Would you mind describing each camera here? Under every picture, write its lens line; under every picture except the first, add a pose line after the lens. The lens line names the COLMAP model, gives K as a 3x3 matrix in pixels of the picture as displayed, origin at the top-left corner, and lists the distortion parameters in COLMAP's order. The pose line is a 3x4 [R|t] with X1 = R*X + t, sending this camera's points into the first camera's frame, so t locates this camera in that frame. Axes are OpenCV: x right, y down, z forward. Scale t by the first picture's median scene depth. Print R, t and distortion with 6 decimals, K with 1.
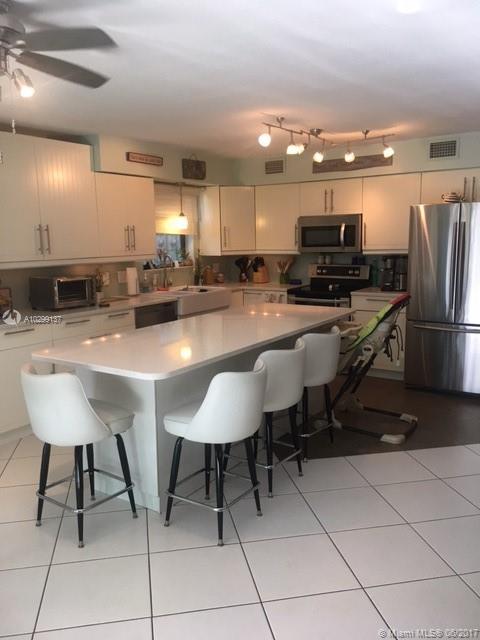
lens RADIAL K [[544.6, 0, 237.2], [0, 544.6, 320.3], [0, 0, 1]] dist [0.047567, -0.073972]
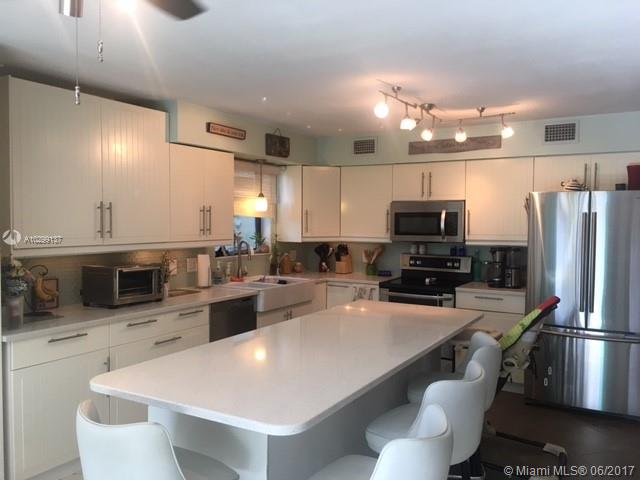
lens RADIAL K [[544.6, 0, 319.5], [0, 544.6, 239.5], [0, 0, 1]] dist [0.047567, -0.073972]
pose [[0.997387, 0.022934, 0.068510, -0.077277], [-0.014660, 0.992794, -0.118929, -0.022567], [-0.070744, 0.117614, 0.990536, 0.149610]]
